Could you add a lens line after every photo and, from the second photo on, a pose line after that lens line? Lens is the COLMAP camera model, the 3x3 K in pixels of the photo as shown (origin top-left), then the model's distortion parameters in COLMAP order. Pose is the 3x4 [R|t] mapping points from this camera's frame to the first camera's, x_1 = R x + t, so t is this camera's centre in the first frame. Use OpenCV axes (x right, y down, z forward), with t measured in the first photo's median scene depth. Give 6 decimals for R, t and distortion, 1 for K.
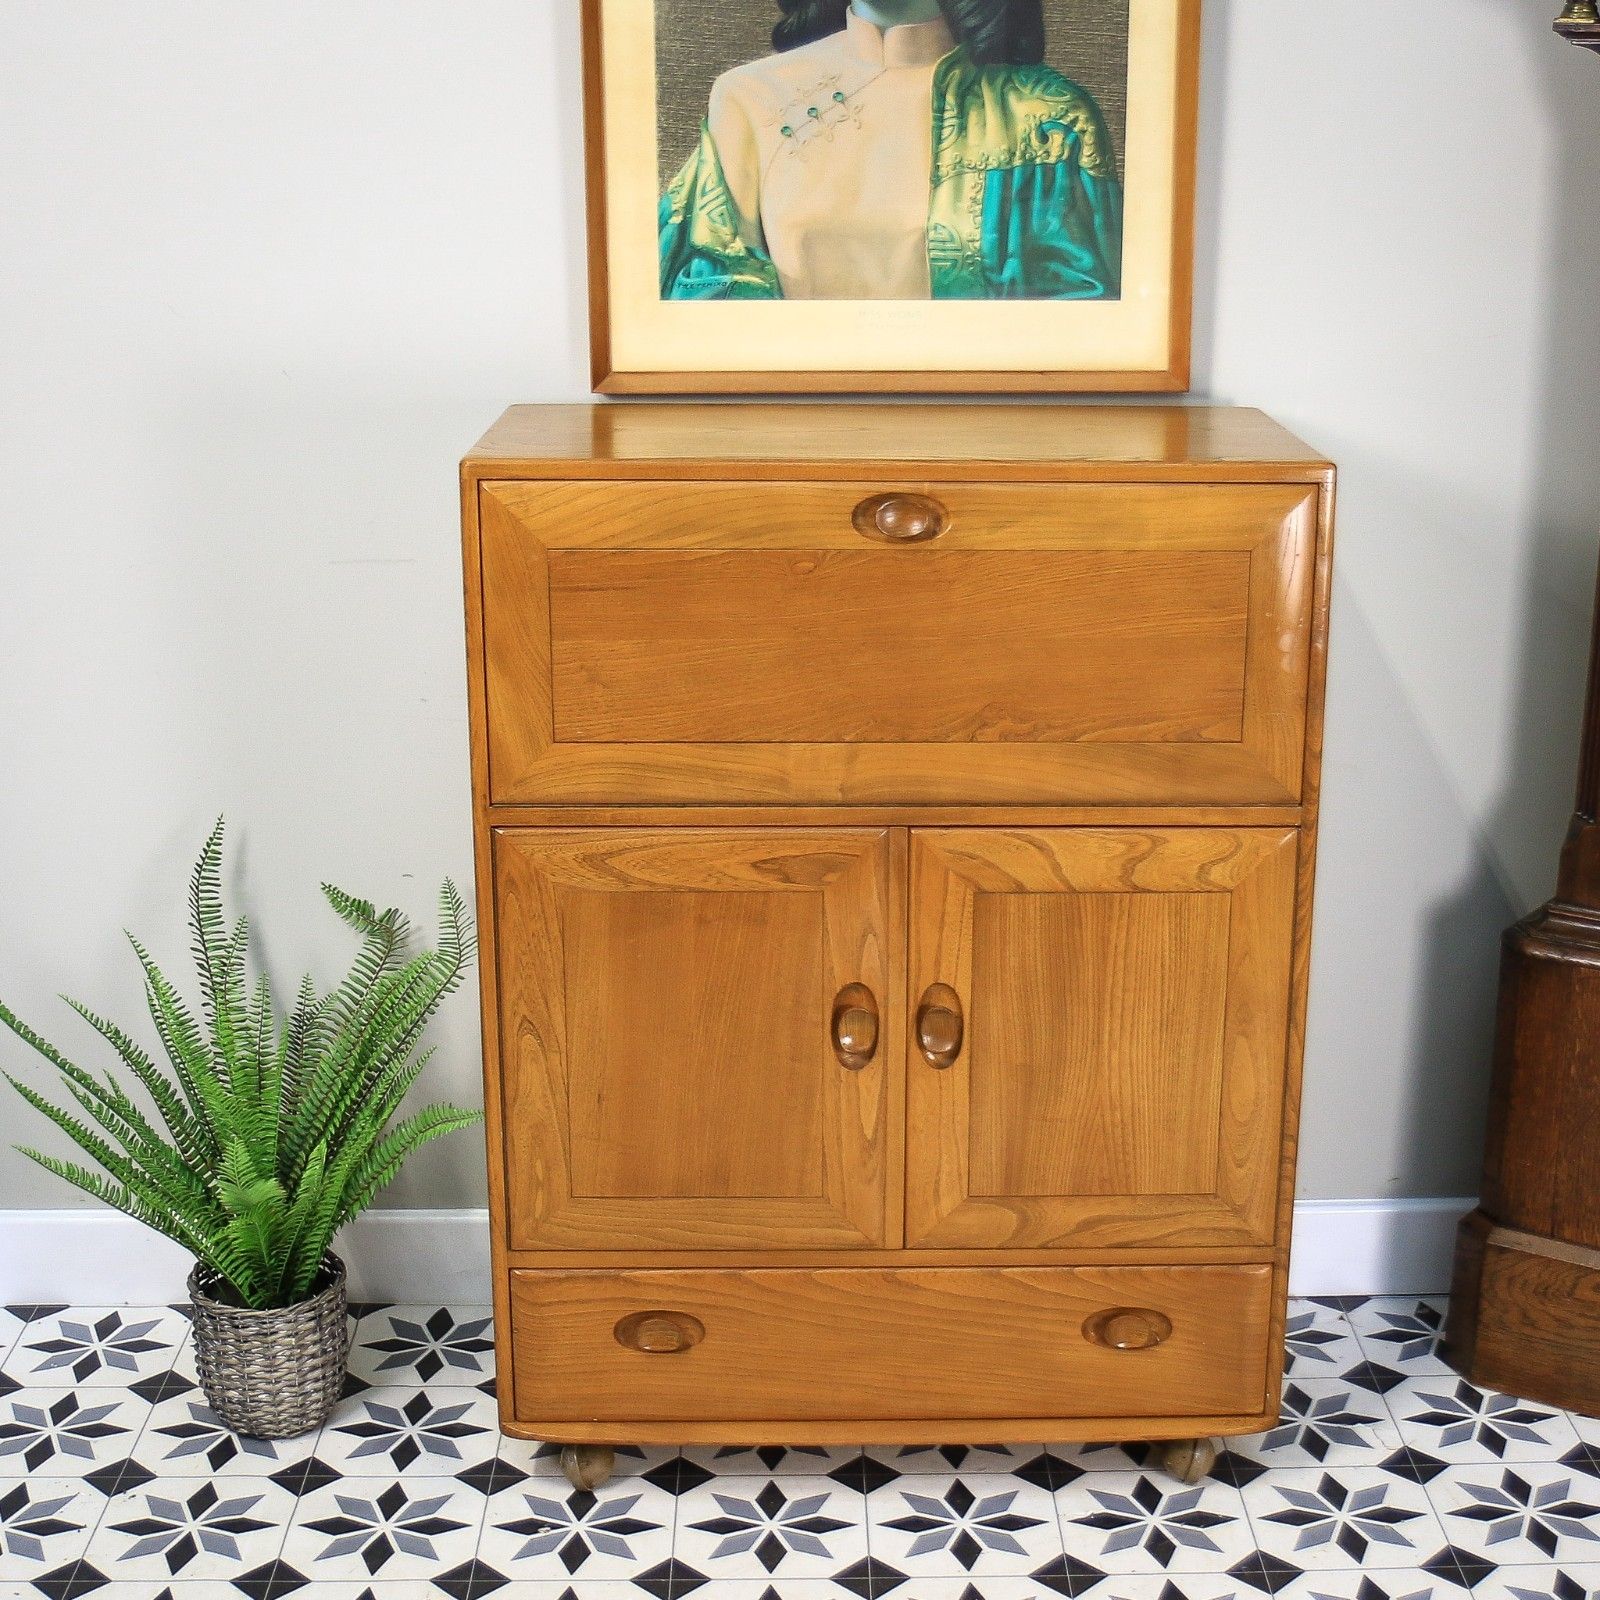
lens RADIAL K [[2577.7, 0, 873.4], [0, 2577.7, 859.6], [0, 0, 1]] dist [-0.072961, 0.000000]
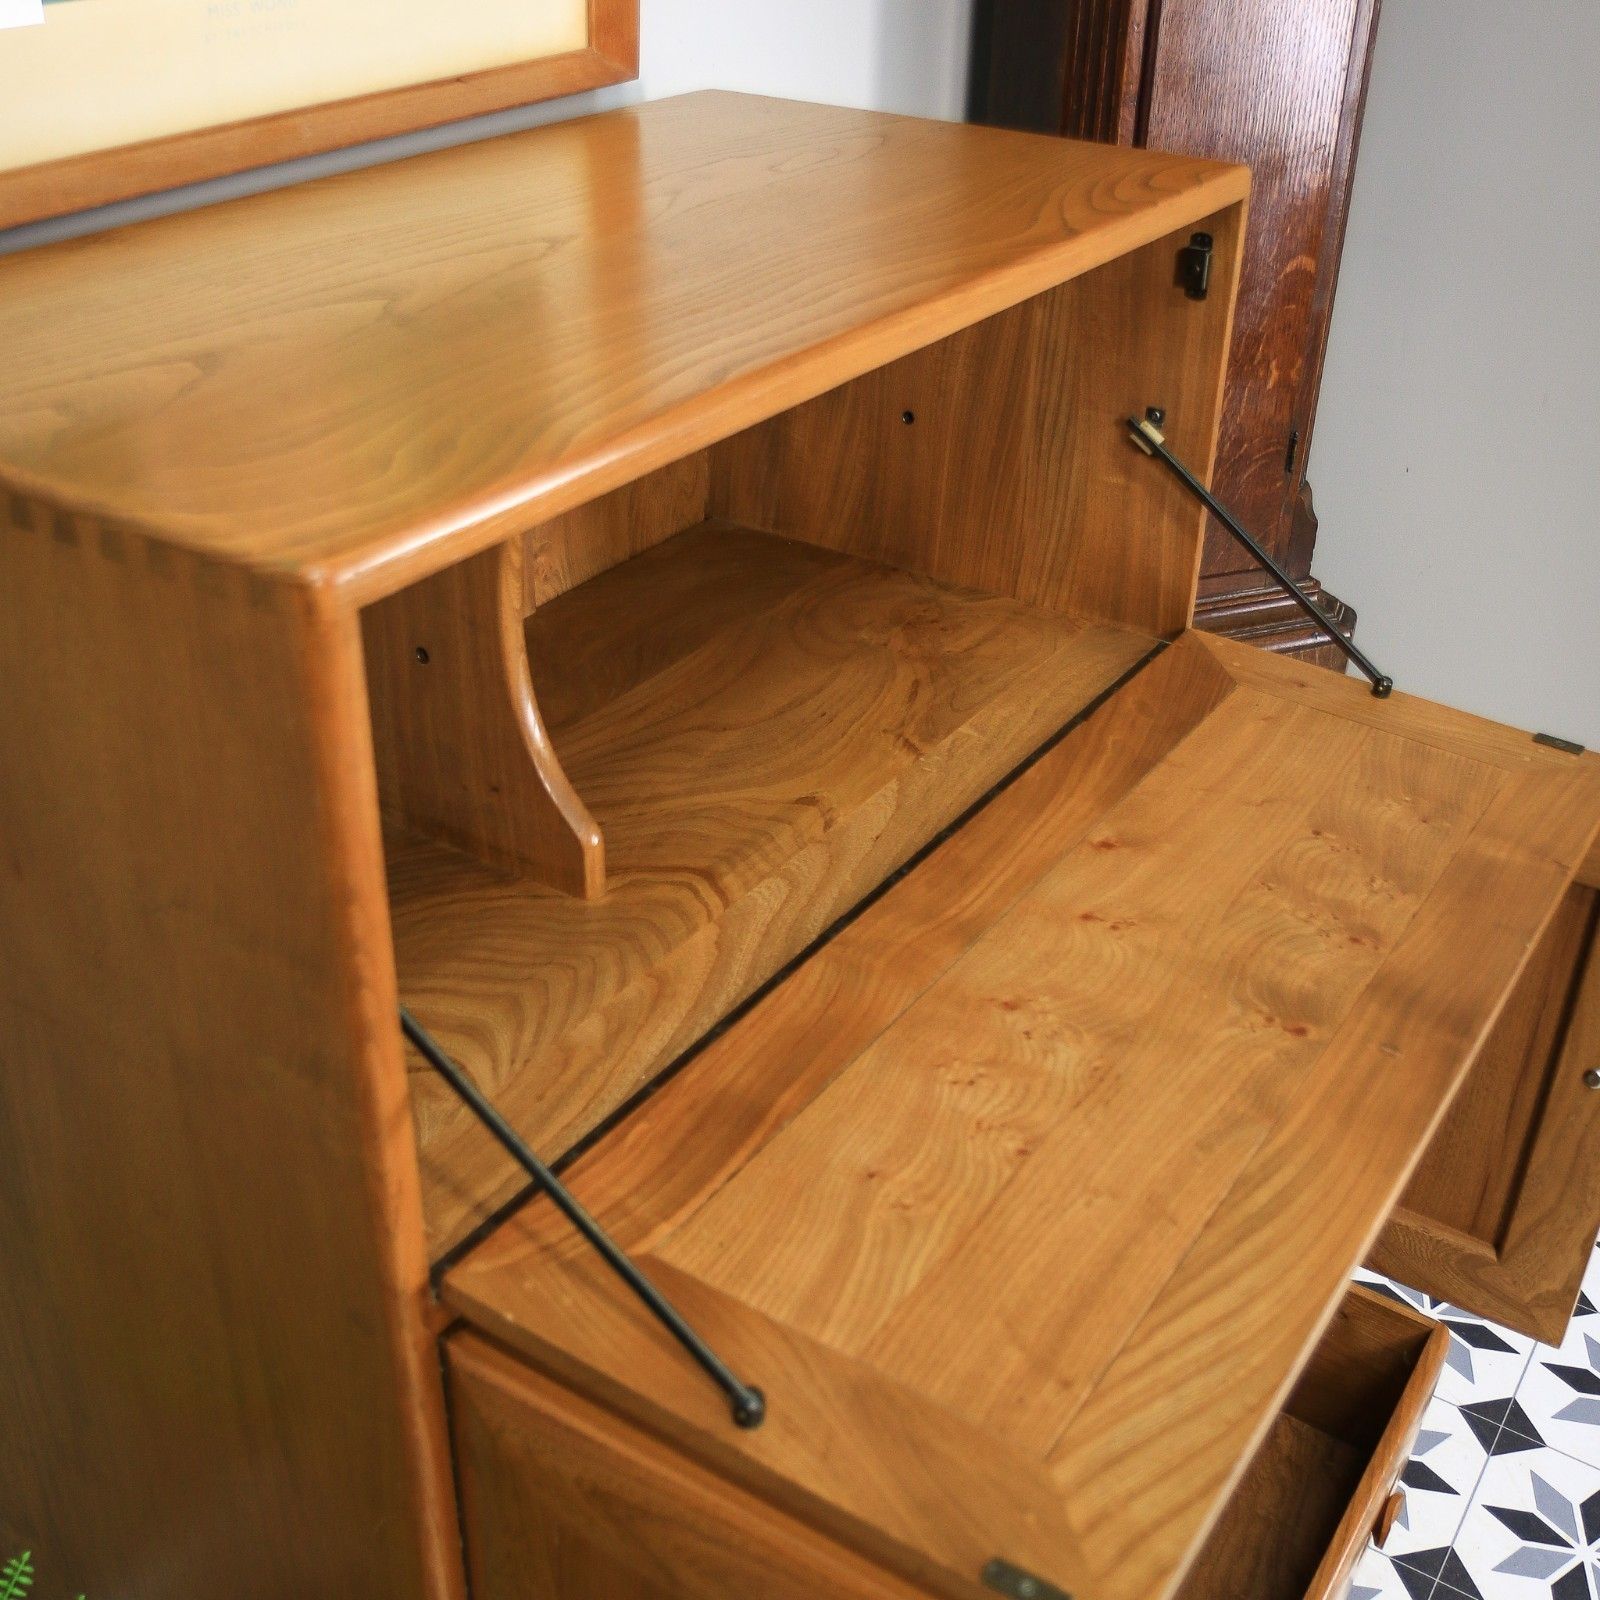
lens RADIAL K [[1899.0, 0, 800.0], [0, 1899.0, 798.5], [0, 0, 1]] dist [-0.055428, 0.000000]
pose [[0.569740, -0.407374, 0.713753, -0.277430], [0.221712, 0.912485, 0.343823, -0.176011], [-0.791353, -0.037643, 0.610199, 0.688058]]
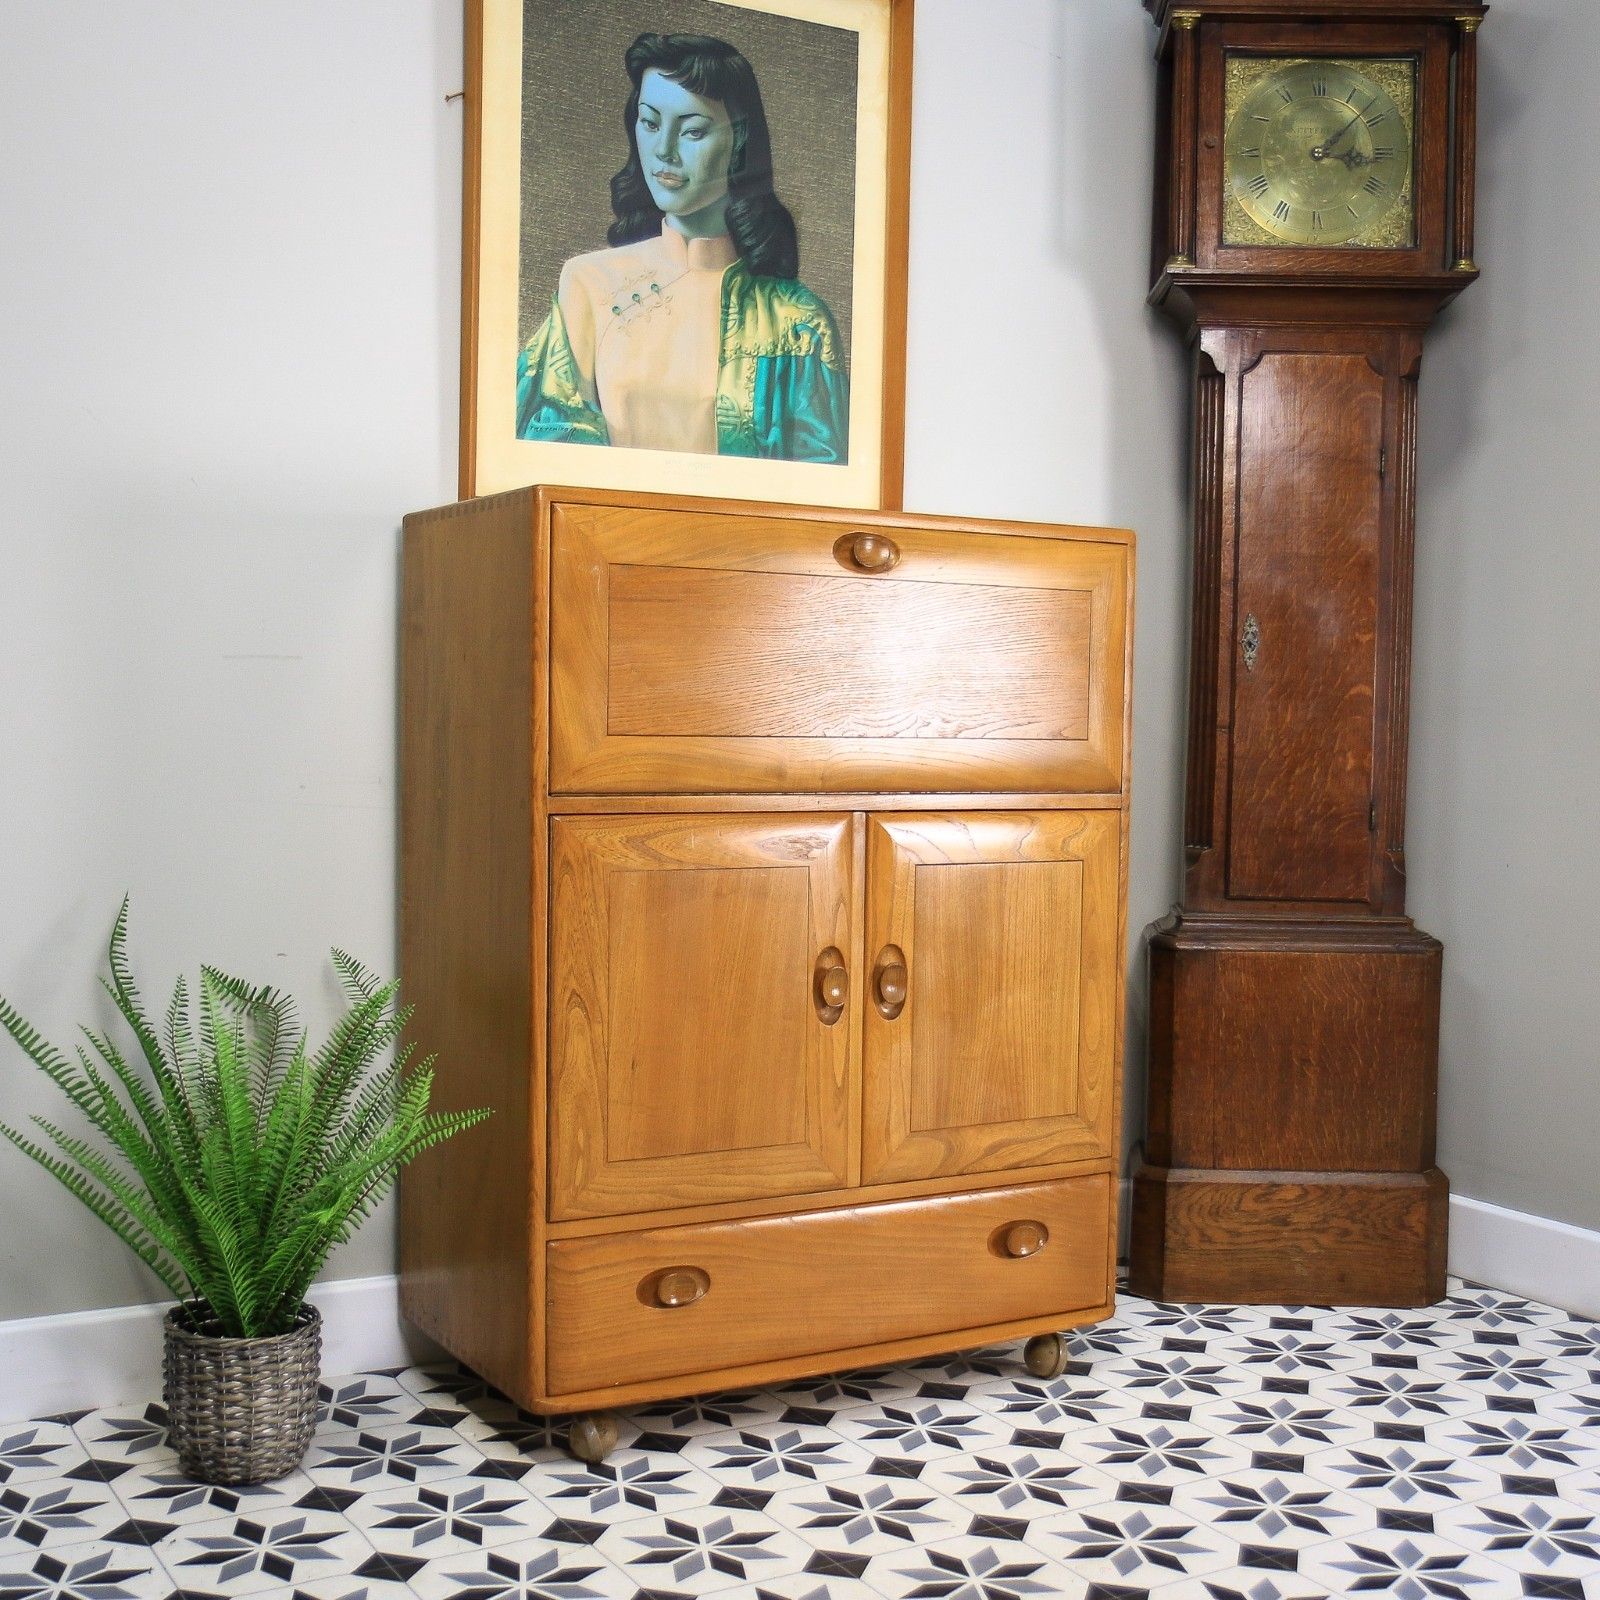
lens RADIAL K [[2140.7, 0, 870.7], [0, 2140.7, 847.1], [0, 0, 1]] dist [-0.078959, 0.000000]
pose [[0.863863, -0.023098, 0.503196, -0.450421], [0.136313, 0.972396, -0.189380, 0.178248], [-0.484932, 0.232190, 0.843166, 0.136808]]
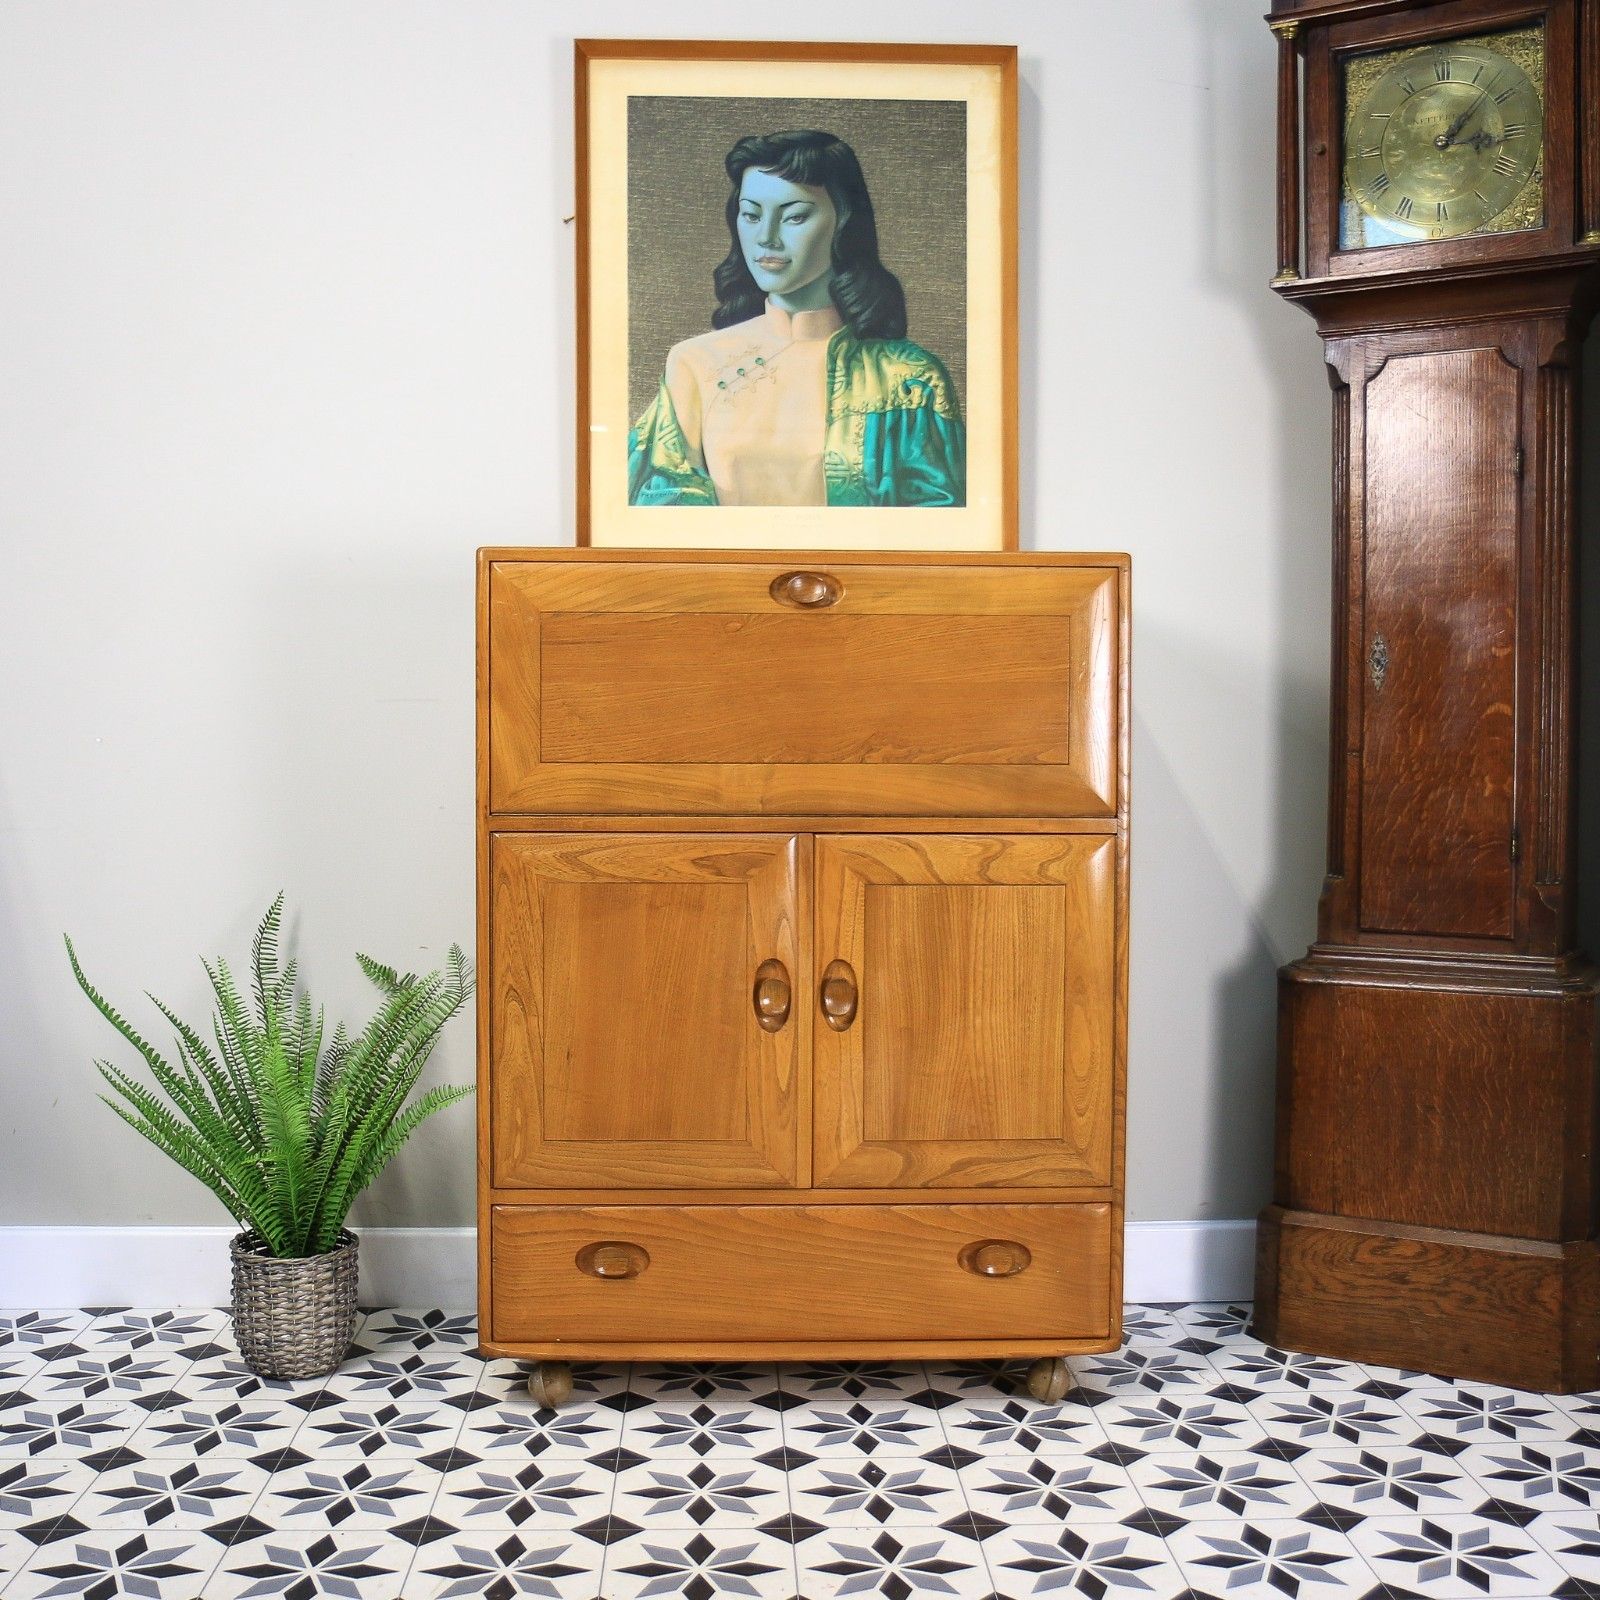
lens RADIAL K [[1948.0, 0, 797.4], [0, 1948.0, 782.5], [0, 0, 1]] dist [-0.075068, 0.000000]
pose [[0.999968, -0.002733, 0.007453, -0.001441], [0.004656, 0.962333, -0.271835, 0.208440], [-0.006429, 0.271861, 0.962315, 0.047855]]
